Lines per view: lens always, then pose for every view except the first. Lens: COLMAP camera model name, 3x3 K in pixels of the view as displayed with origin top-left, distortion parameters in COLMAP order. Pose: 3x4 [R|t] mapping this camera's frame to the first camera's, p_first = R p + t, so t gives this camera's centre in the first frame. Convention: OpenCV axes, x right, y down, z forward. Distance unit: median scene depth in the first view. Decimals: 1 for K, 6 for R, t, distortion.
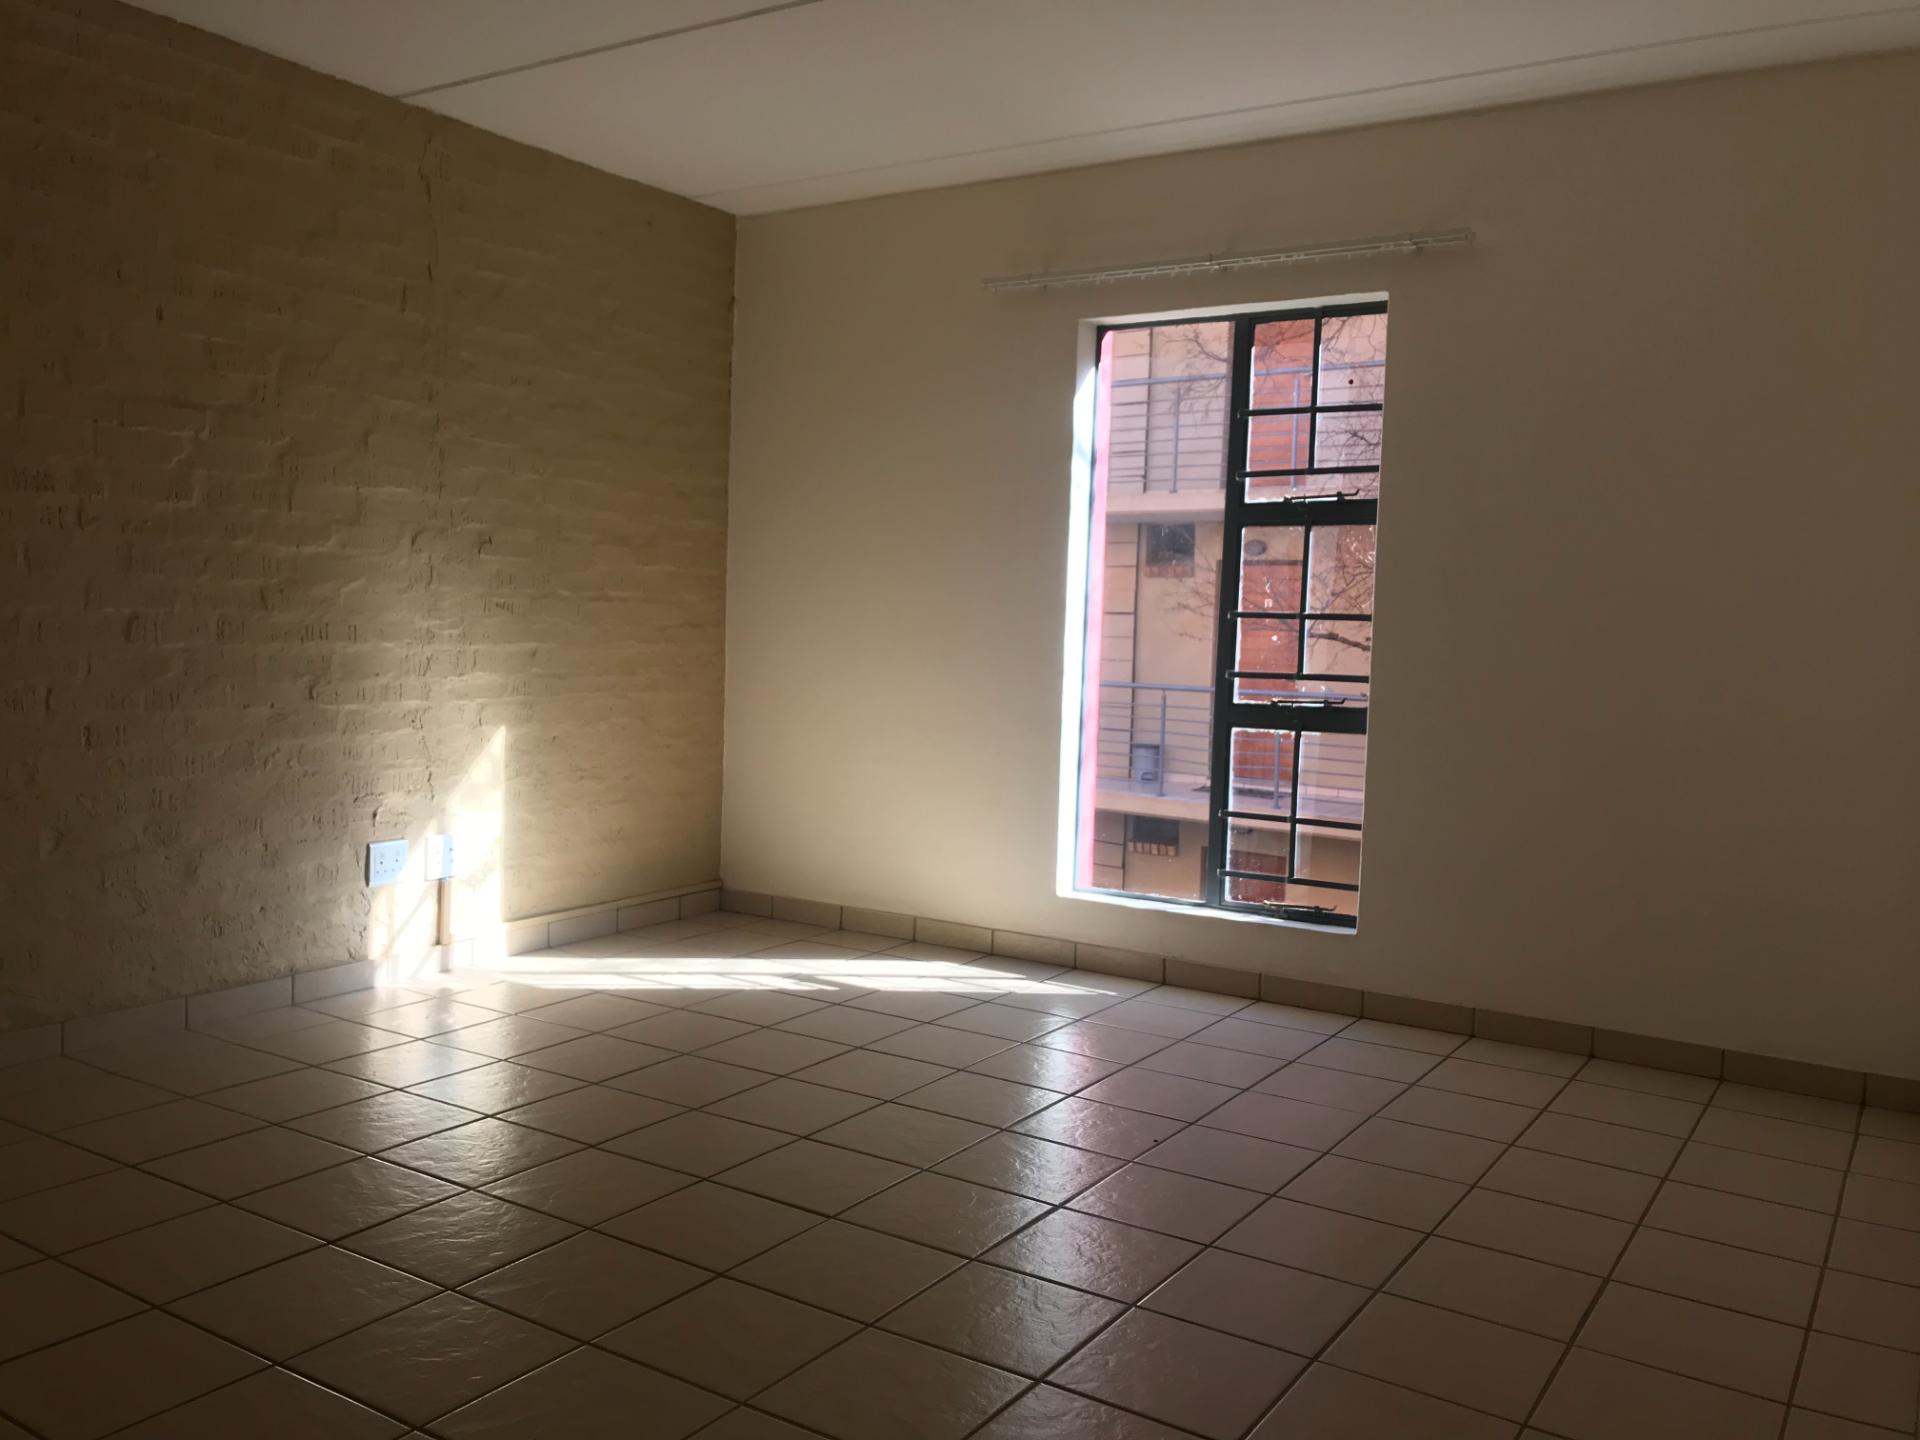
lens RADIAL K [[1595.3, 0, 946.4], [0, 1595.3, 704.7], [0, 0, 1]] dist [0.025399, -0.016827]
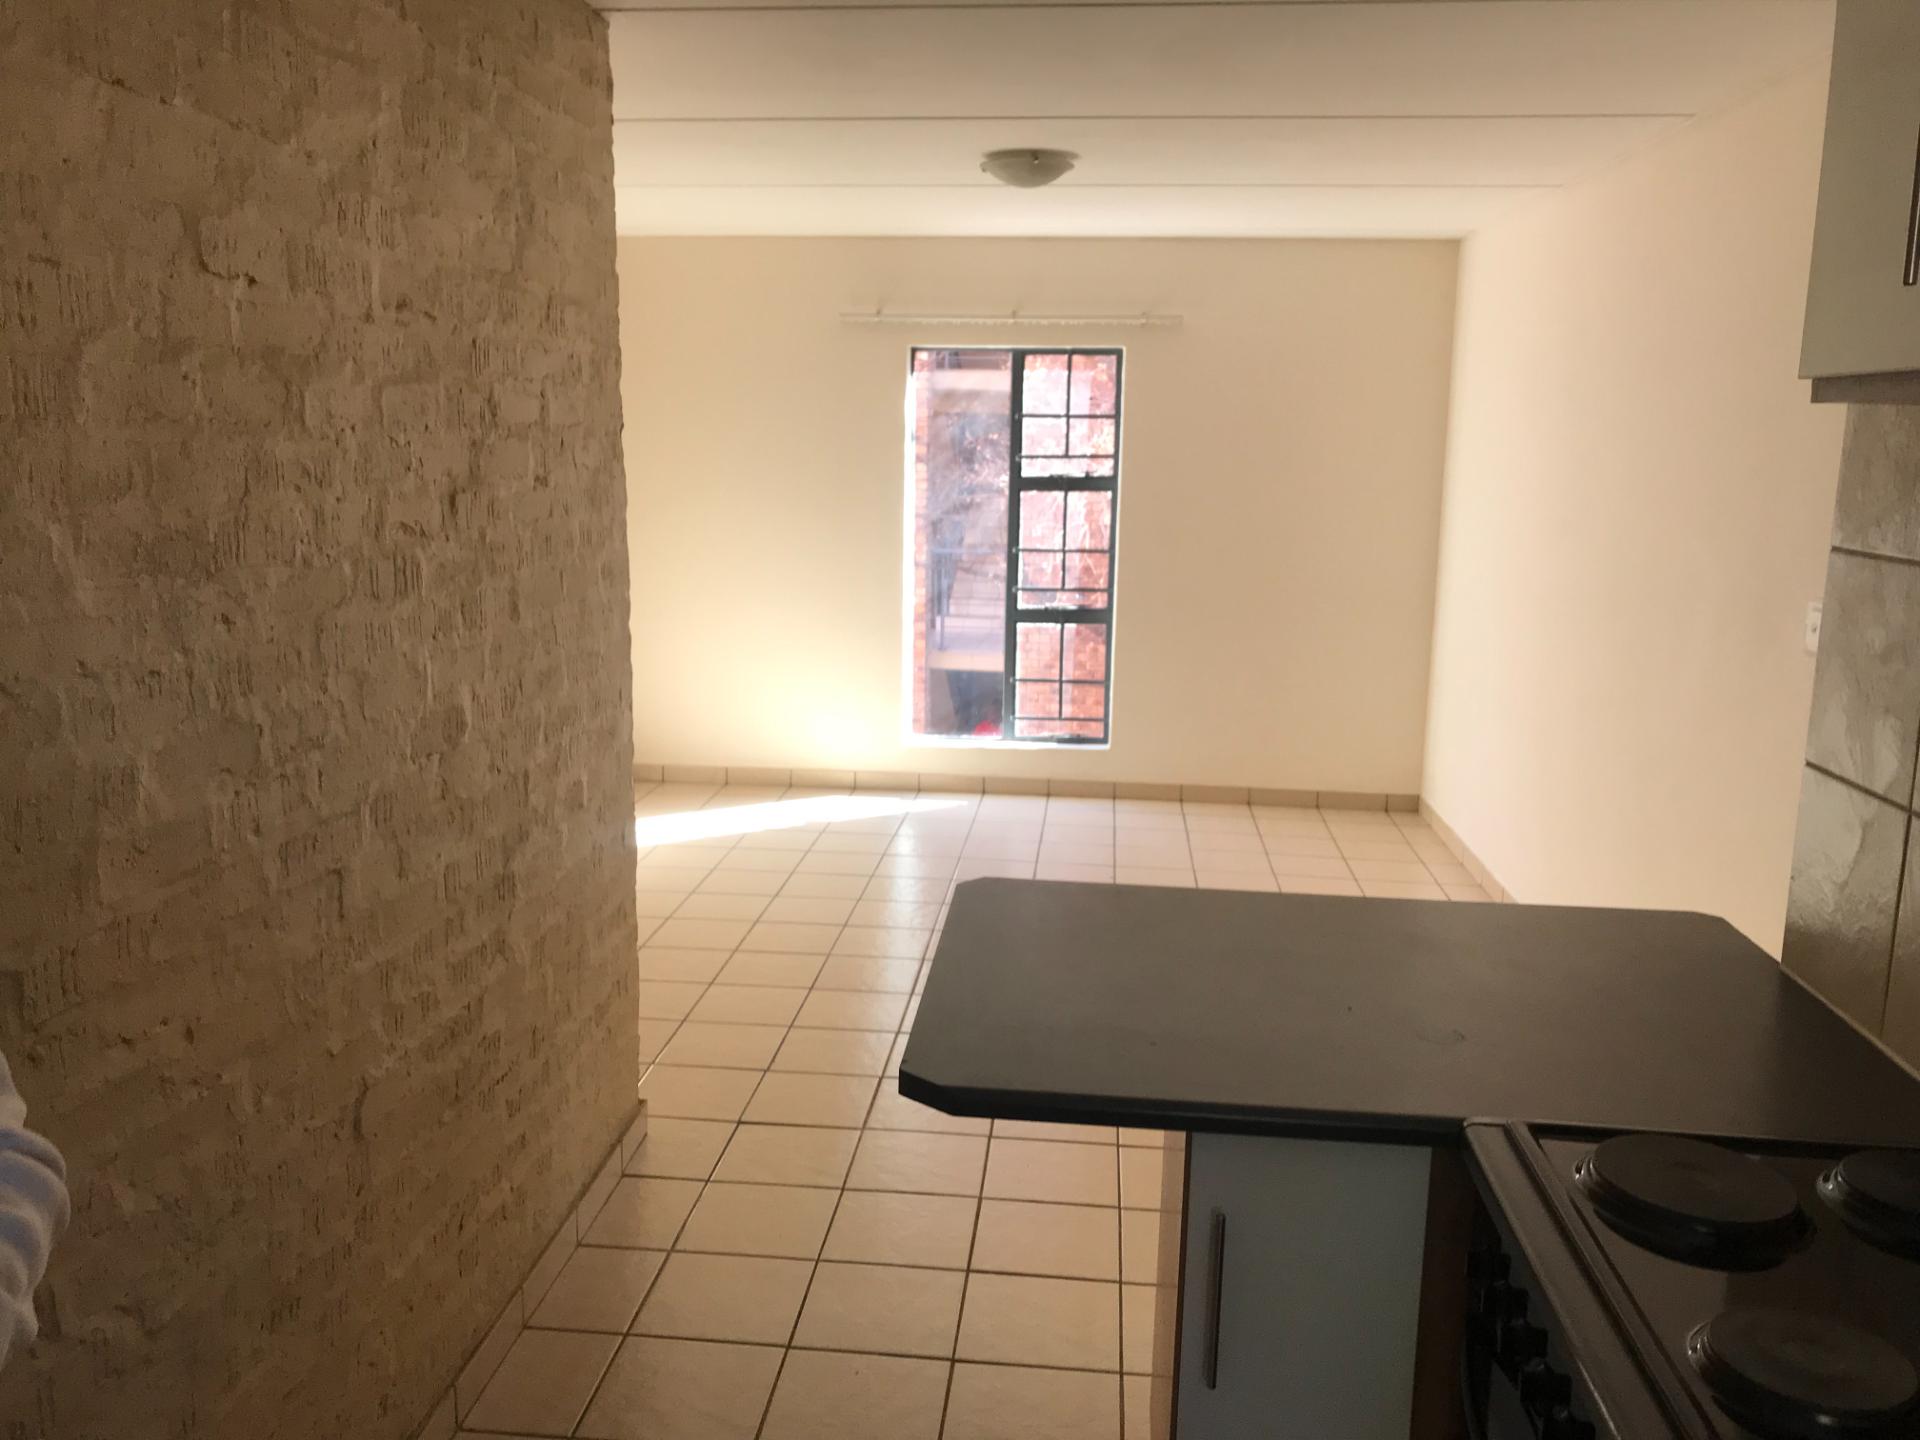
lens RADIAL K [[1595.3, 0, 964.1], [0, 1595.3, 737.0], [0, 0, 1]] dist [0.025399, -0.016827]
pose [[0.879827, -0.102768, 0.464051, -0.599958], [0.032557, 0.987082, 0.156871, -0.122758], [-0.474178, -0.122911, 0.871807, -0.330916]]
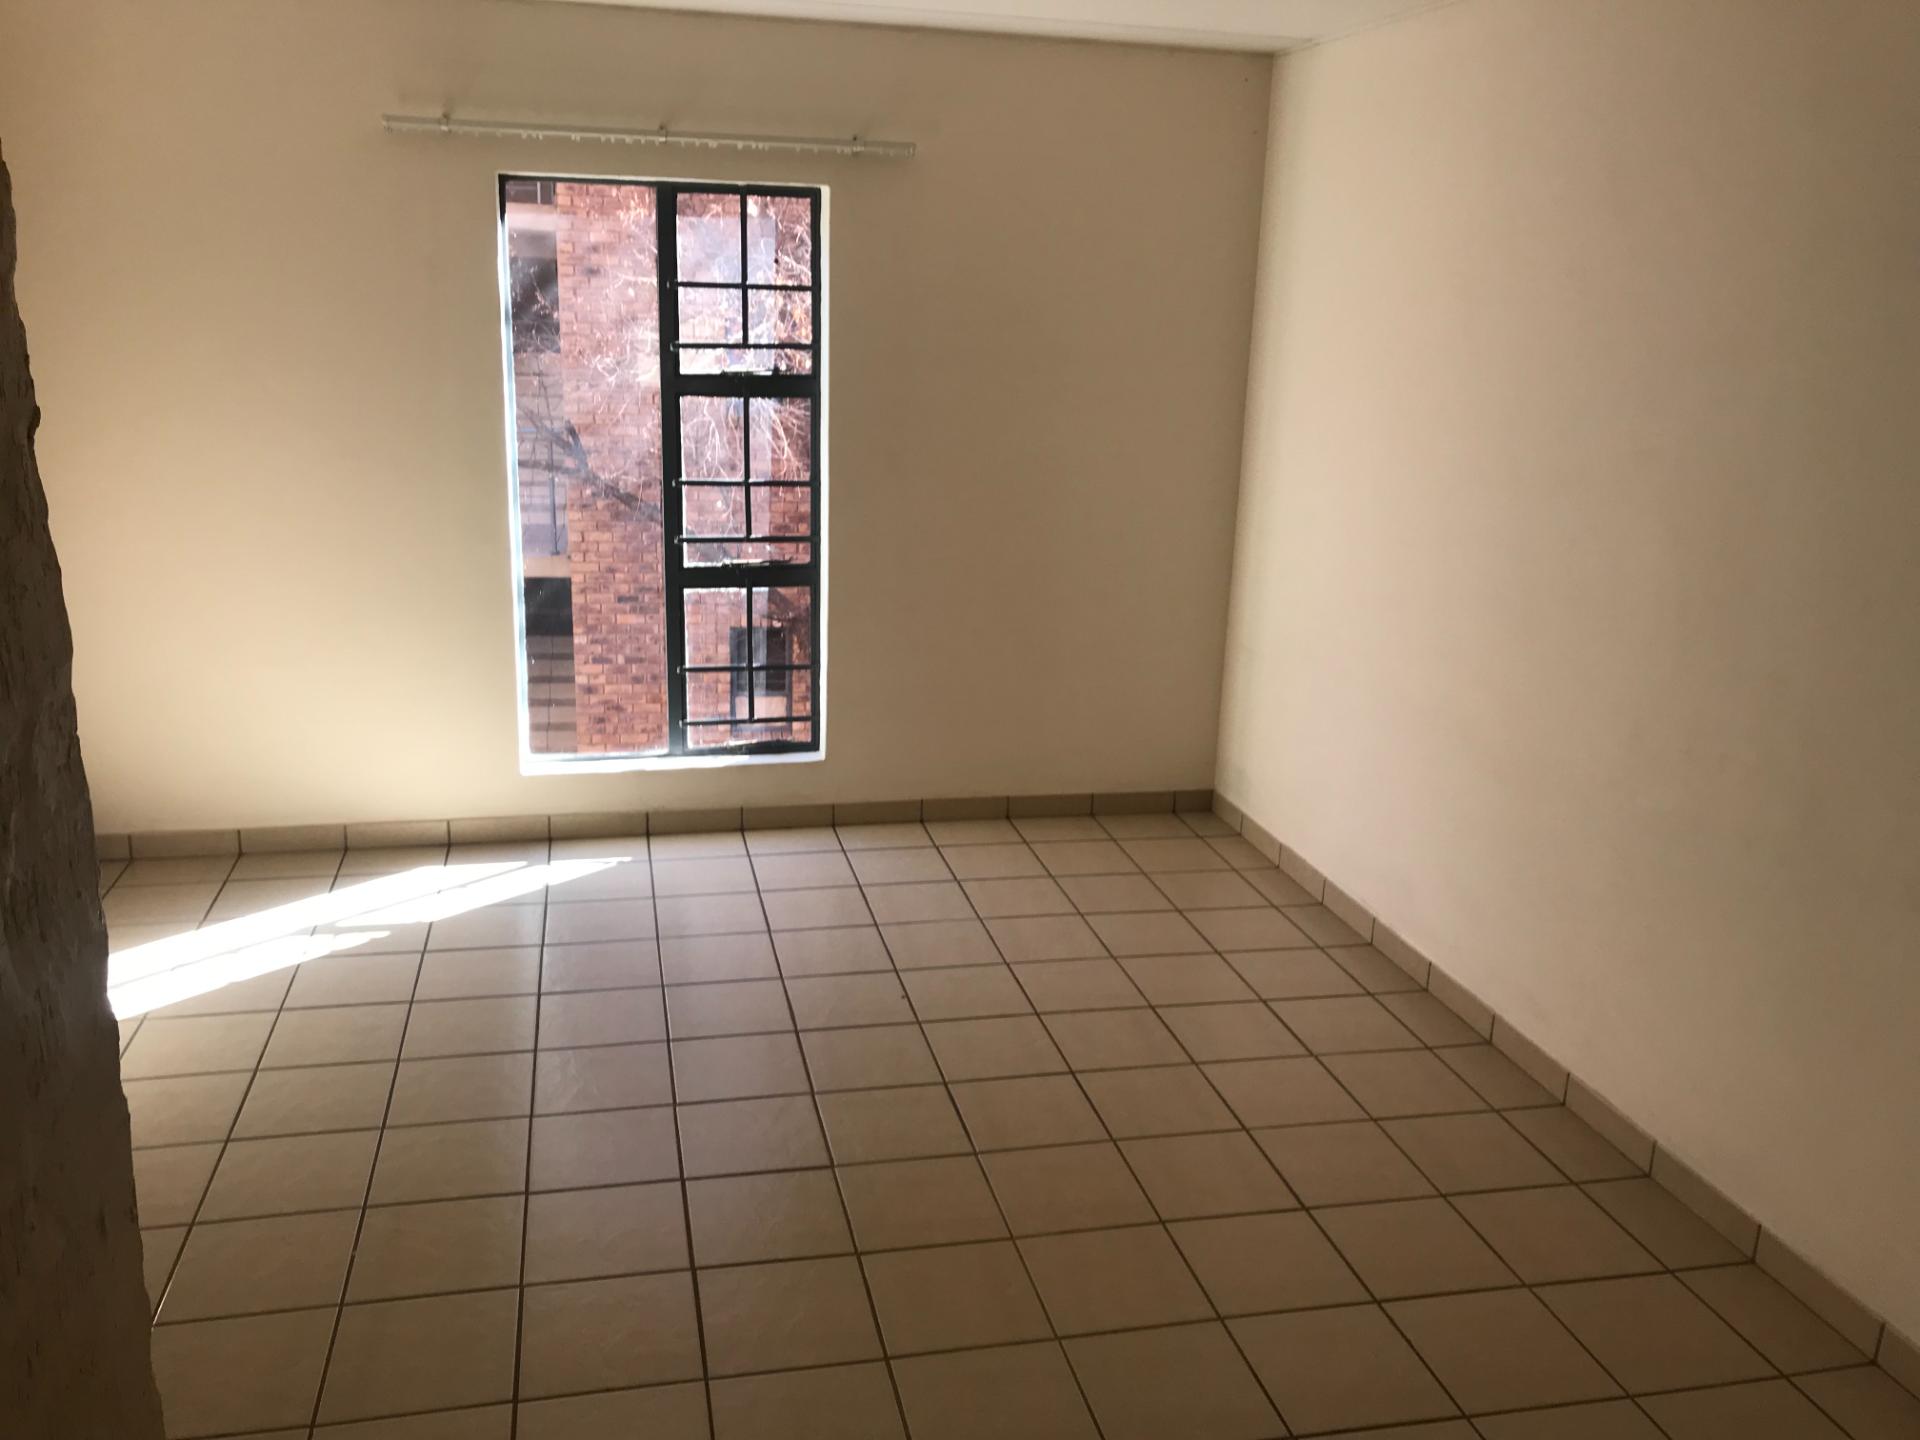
lens RADIAL K [[1595.3, 0, 949.0], [0, 1595.3, 709.9], [0, 0, 1]] dist [0.025399, -0.016827]
pose [[0.676088, -0.197234, 0.709932, -0.481152], [0.023650, 0.968820, 0.246636, -0.169253], [-0.736441, -0.149958, 0.659672, 0.159879]]
